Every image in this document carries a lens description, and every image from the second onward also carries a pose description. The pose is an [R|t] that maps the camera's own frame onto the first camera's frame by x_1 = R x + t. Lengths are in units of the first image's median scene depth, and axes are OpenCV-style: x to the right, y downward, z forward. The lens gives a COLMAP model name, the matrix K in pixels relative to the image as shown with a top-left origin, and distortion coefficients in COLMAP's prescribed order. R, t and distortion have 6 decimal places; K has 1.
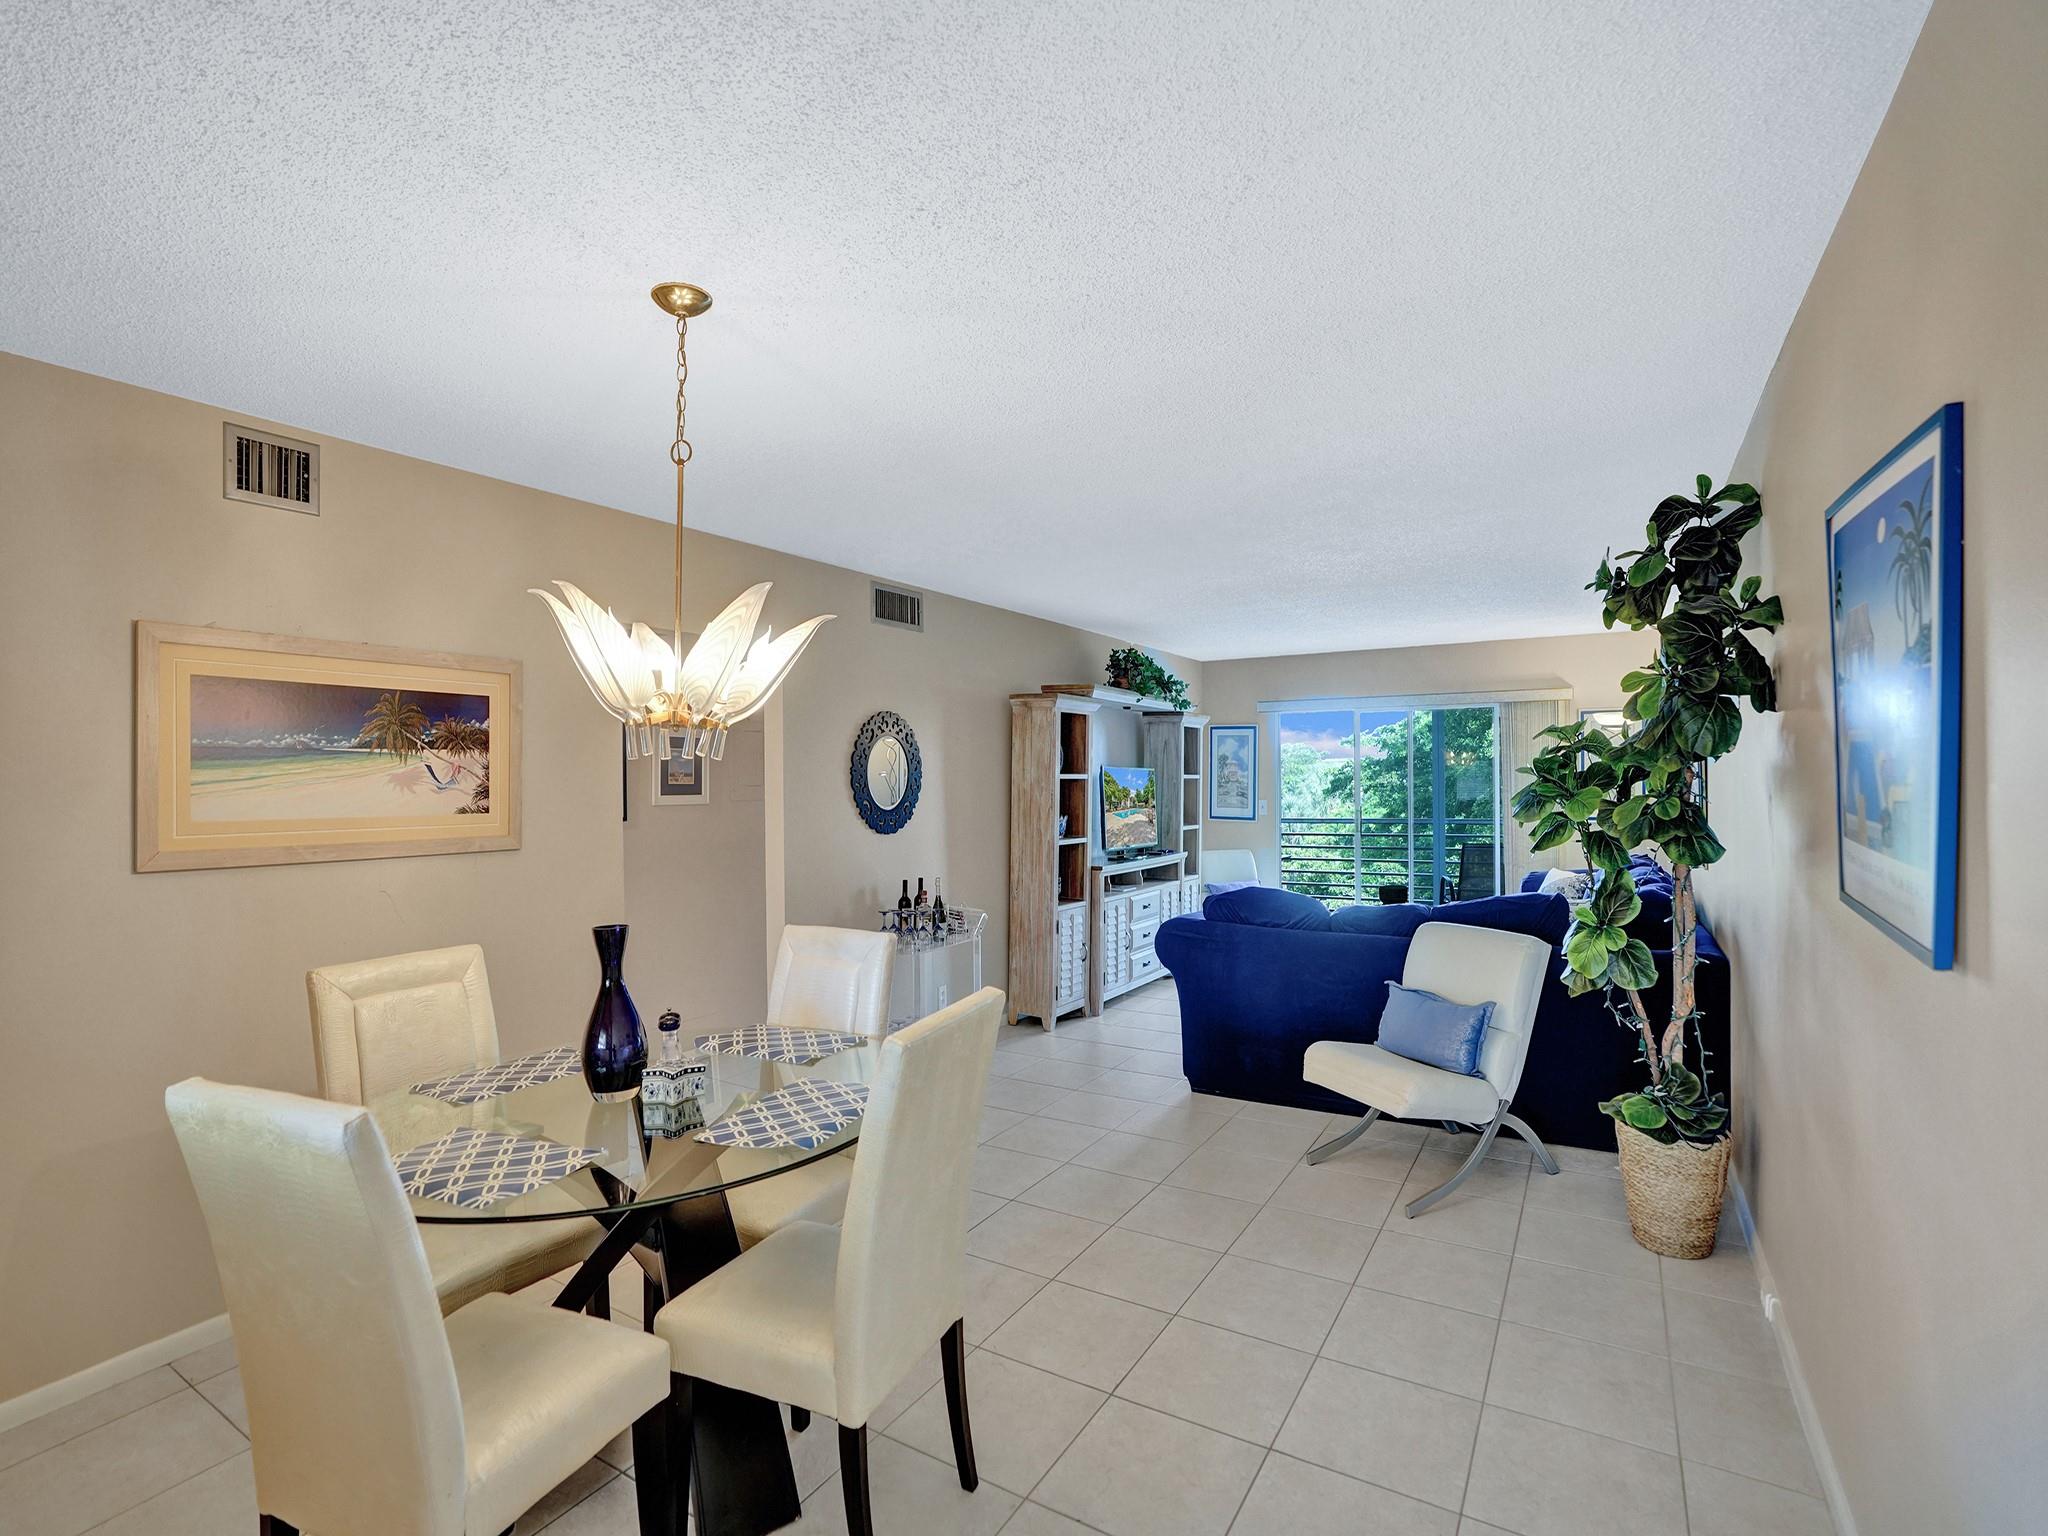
lens RADIAL K [[996.0, 0, 1029.3], [0, 996.0, 770.4], [0, 0, 1]] dist [-0.063234, 0.020530]
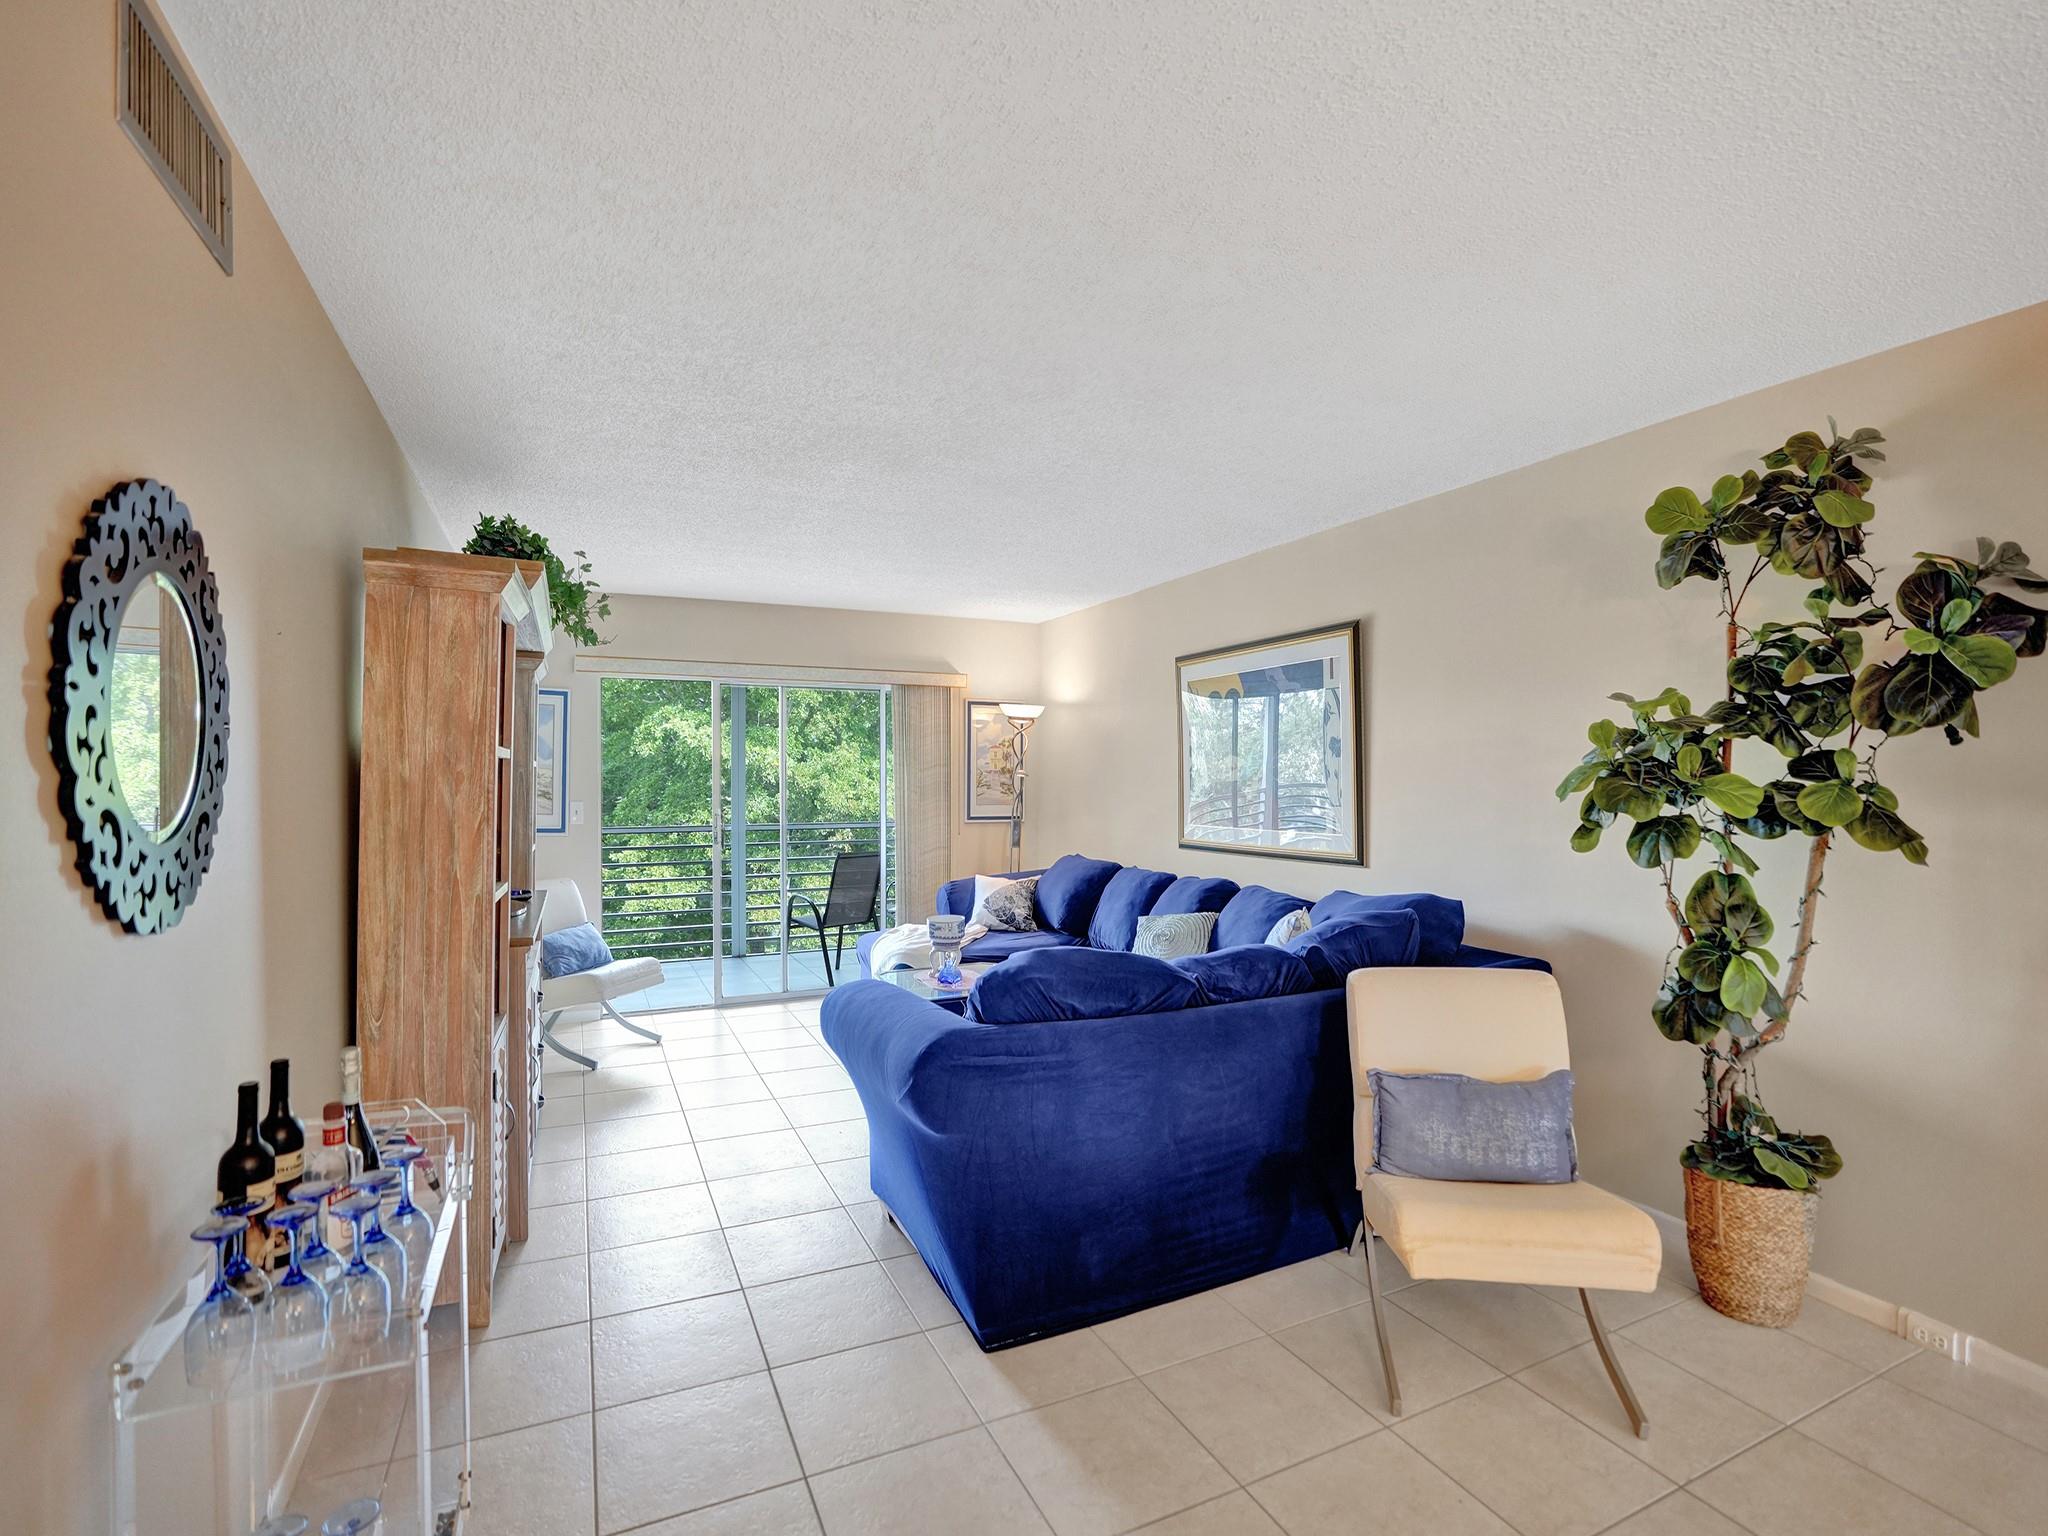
lens RADIAL K [[973.7, 0, 1026.3], [0, 973.7, 803.0], [0, 0, 1]] dist [-0.048795, 0.023336]
pose [[0.563479, -0.012017, 0.826043, -0.351797], [-0.012805, 0.999647, 0.023278, 0.030145], [-0.826031, -0.023694, 0.563126, 1.017562]]
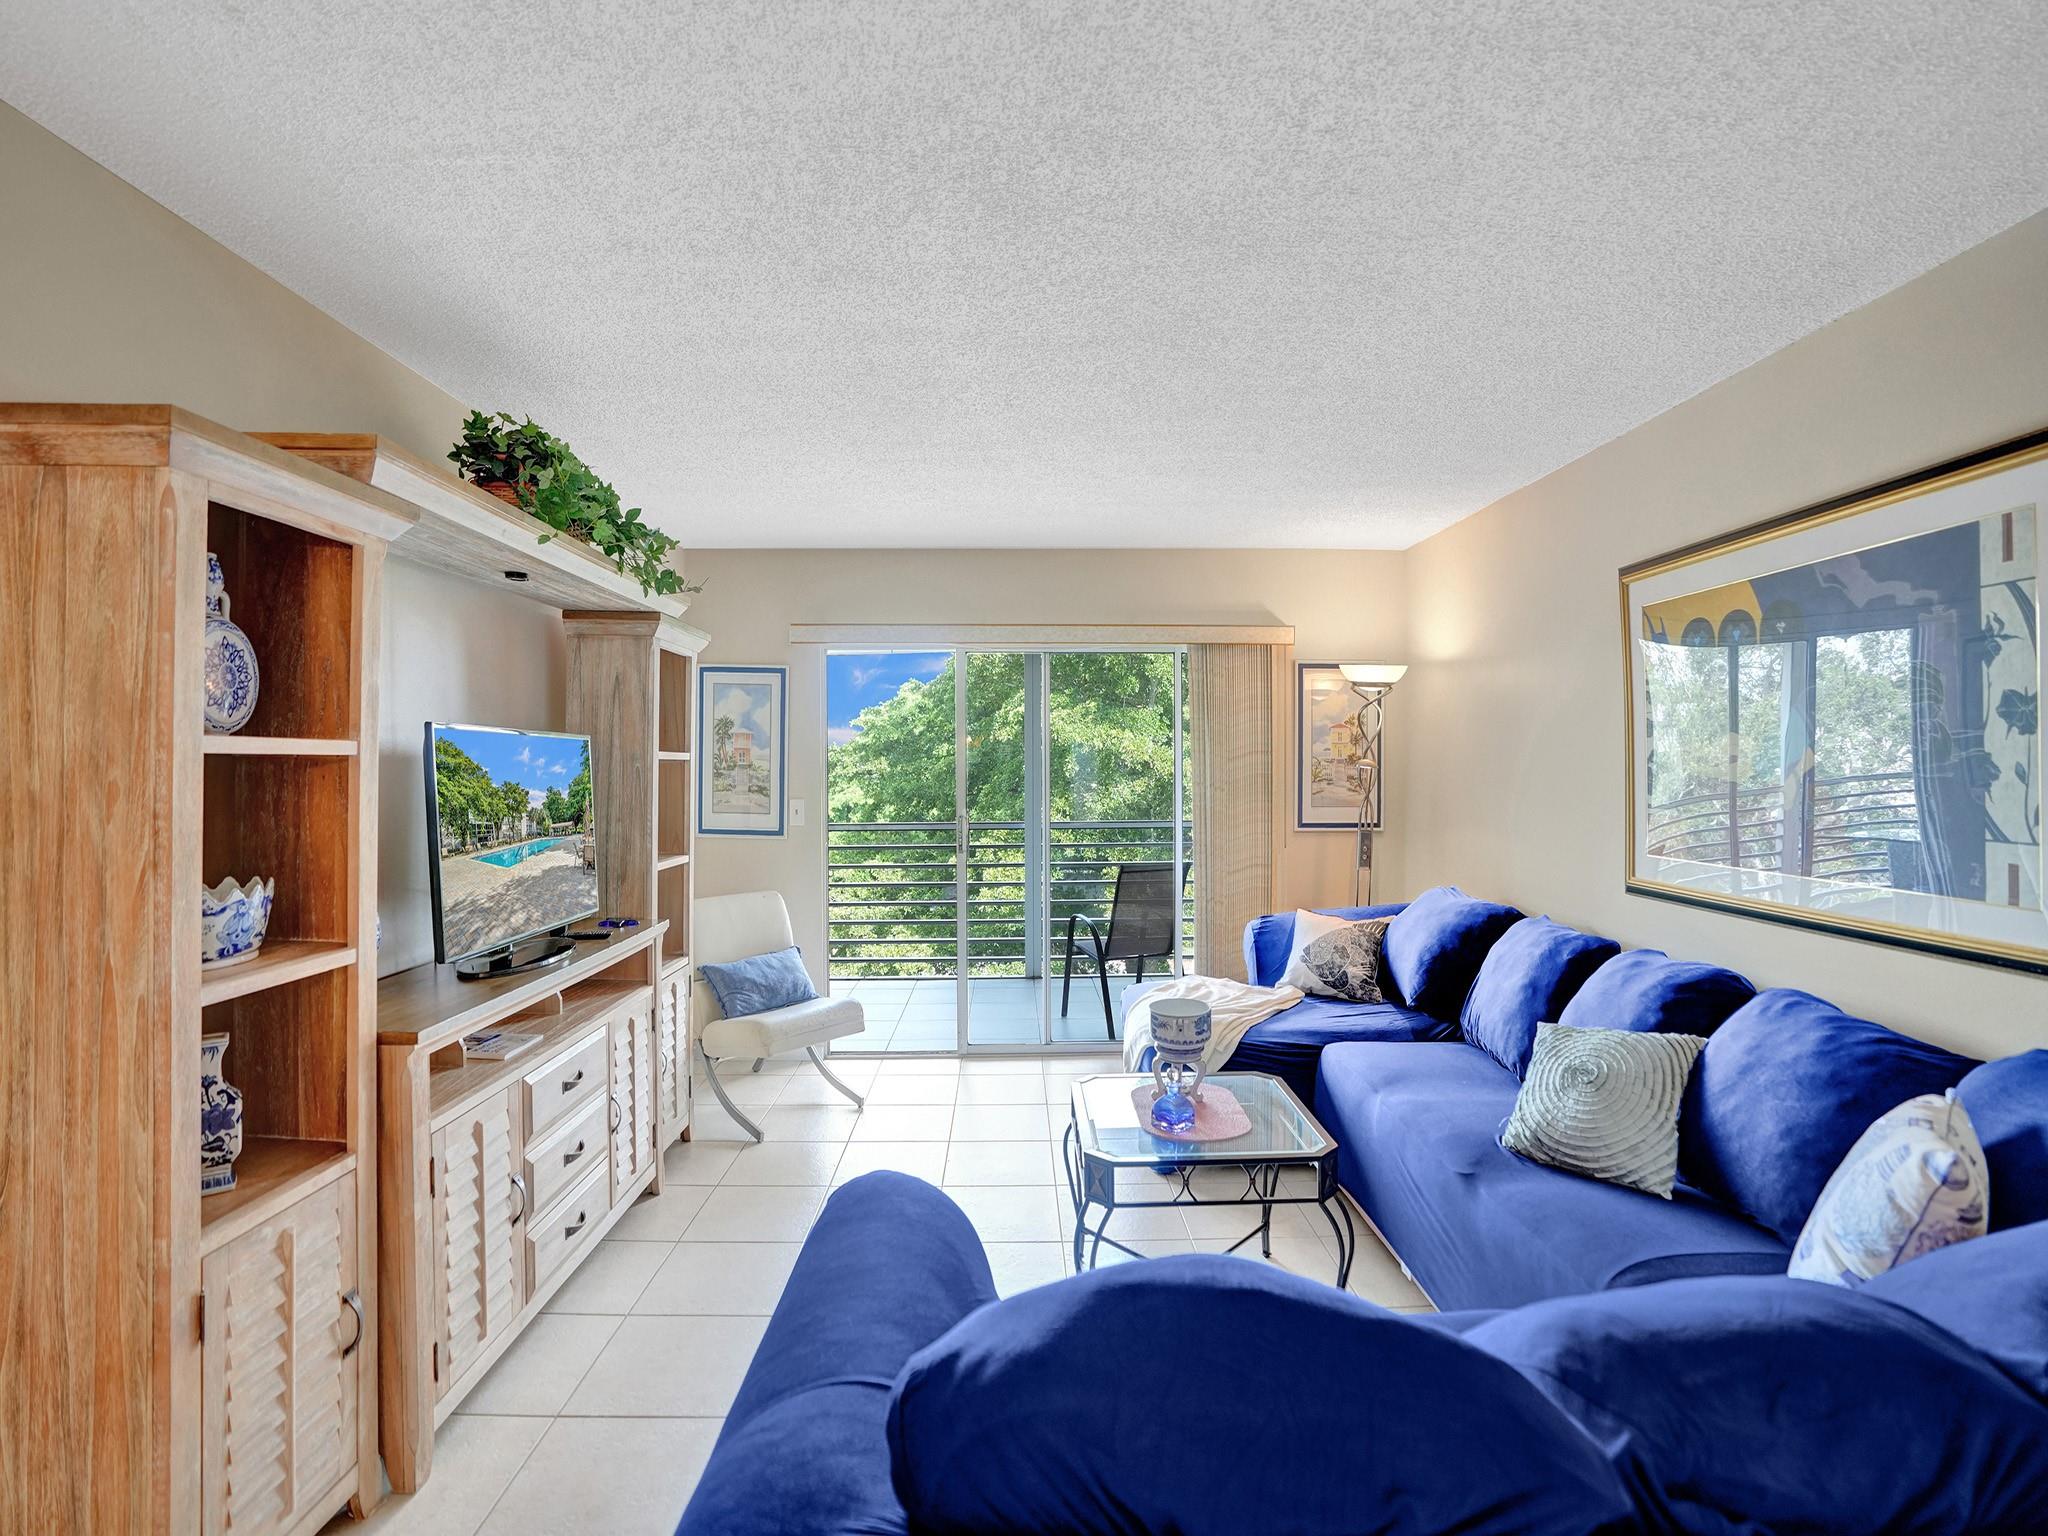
lens RADIAL K [[965.7, 0, 1016.1], [0, 965.7, 777.6], [0, 0, 1]] dist [-0.065250, 0.021979]
pose [[0.858095, -0.001291, 0.513490, 0.161265], [-0.010097, 0.999761, 0.019387, 0.014628], [-0.513392, -0.021821, 0.857876, 1.243511]]
